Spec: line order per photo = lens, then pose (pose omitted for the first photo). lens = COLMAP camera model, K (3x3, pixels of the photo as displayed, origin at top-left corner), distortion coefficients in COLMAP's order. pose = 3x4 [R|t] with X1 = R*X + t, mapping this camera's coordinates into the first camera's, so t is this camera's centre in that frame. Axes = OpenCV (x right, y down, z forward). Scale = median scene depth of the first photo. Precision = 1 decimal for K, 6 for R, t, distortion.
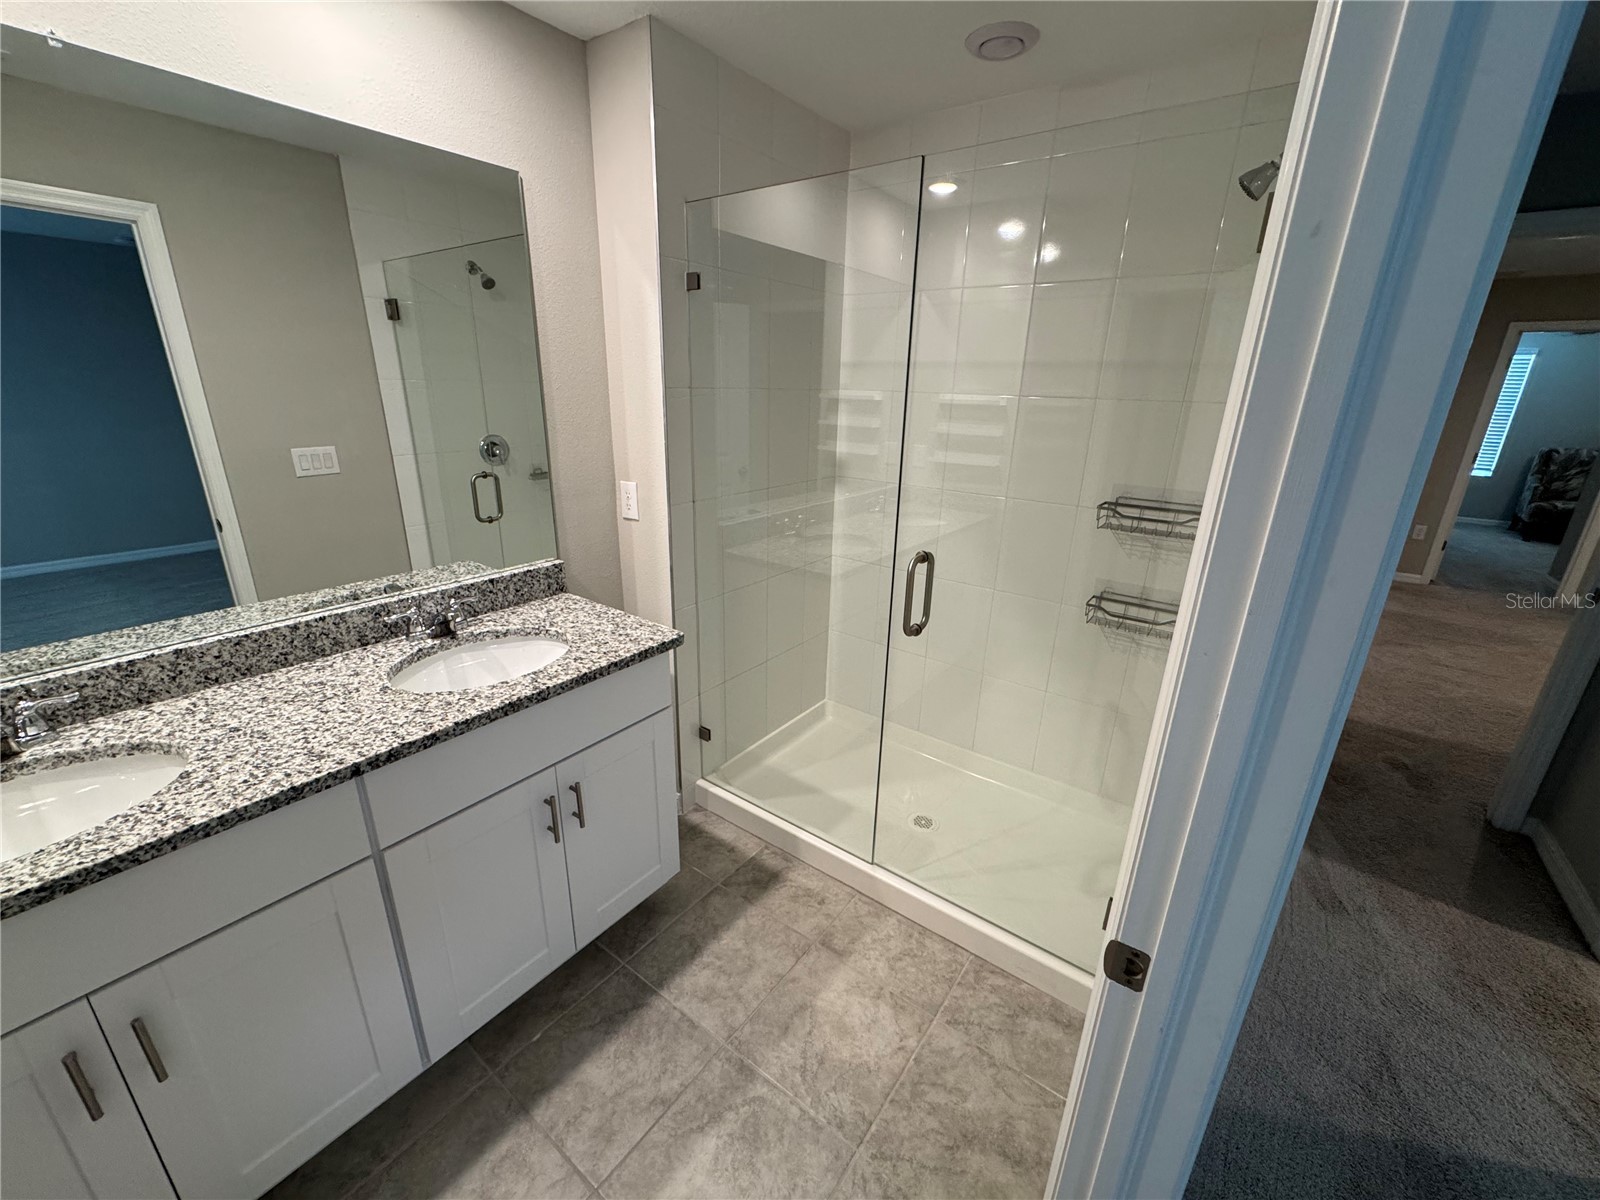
lens RADIAL K [[638.4, 0, 798.9], [0, 638.4, 598.8], [0, 0, 1]] dist [-0.001461, -0.000045]
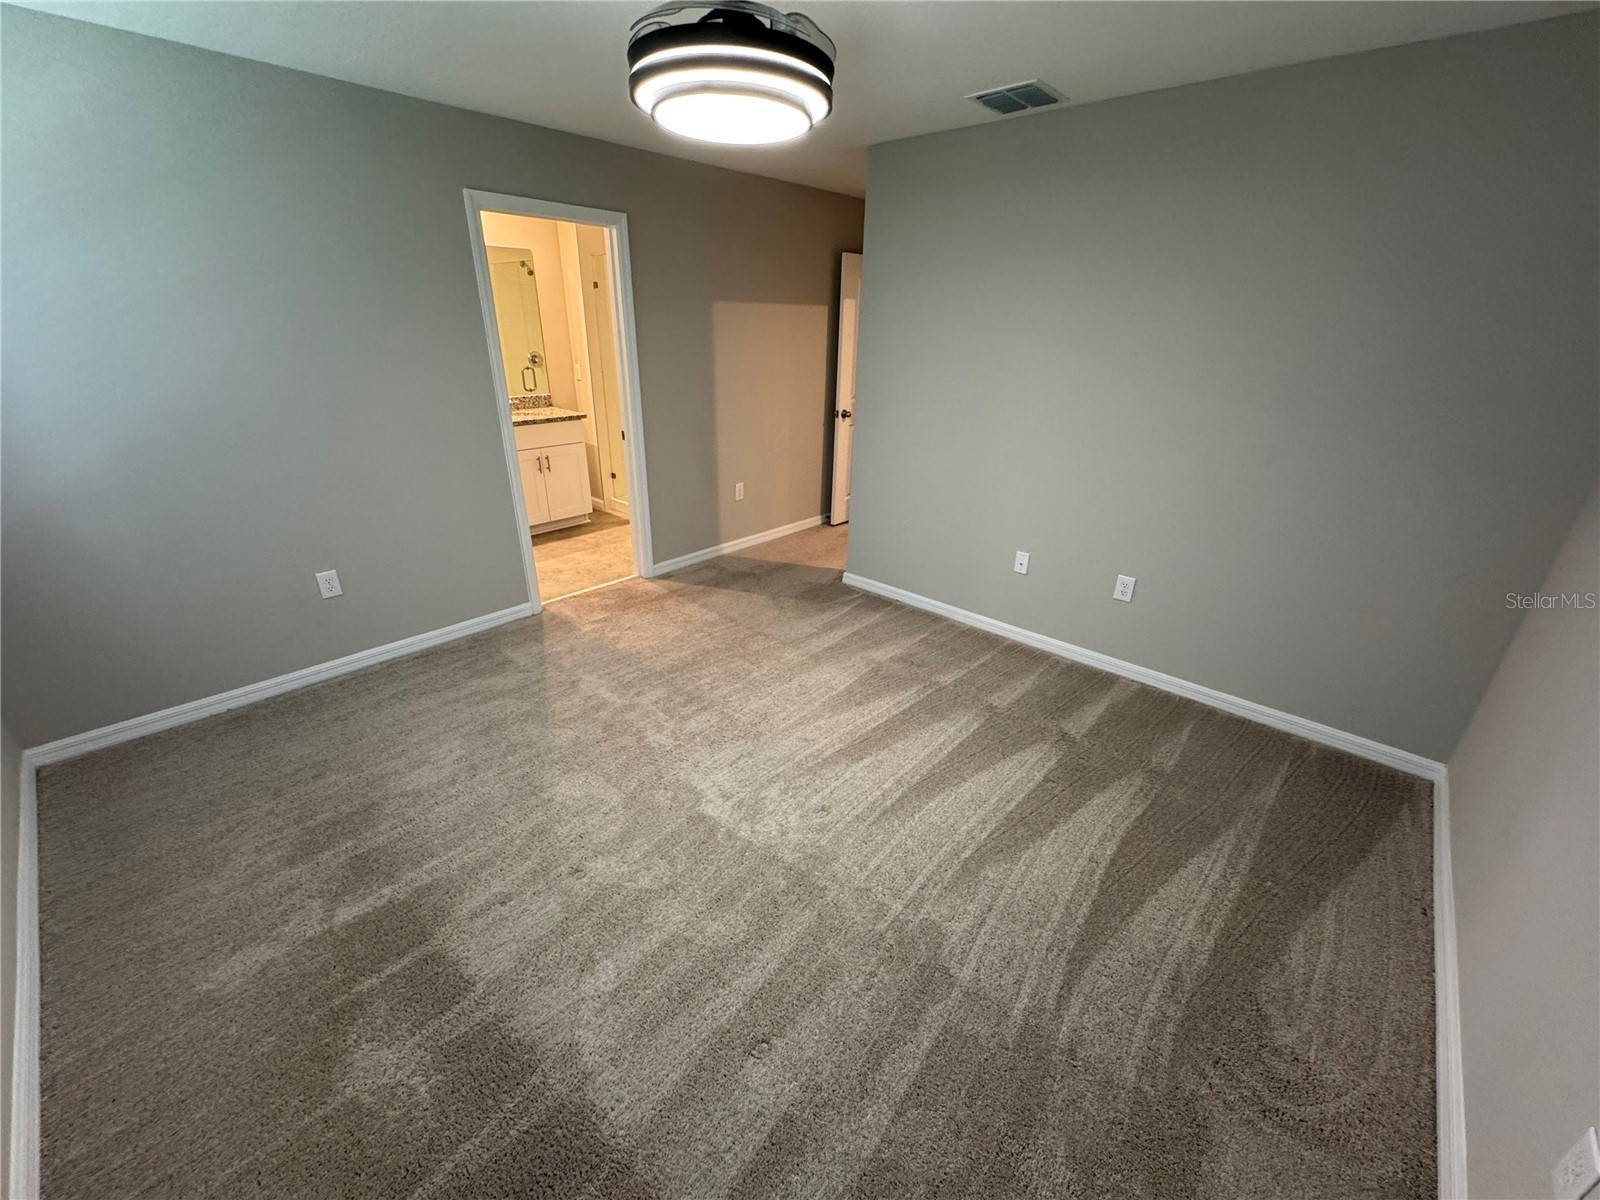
lens RADIAL K [[638.4, 0, 798.8], [0, 638.4, 603.0], [0, 0, 1]] dist [-0.001461, -0.000045]
pose [[0.994619, 0.042659, -0.094409, 1.099210], [-0.033910, 0.995144, 0.092407, 0.612808], [0.097892, -0.088708, 0.991236, -1.873588]]
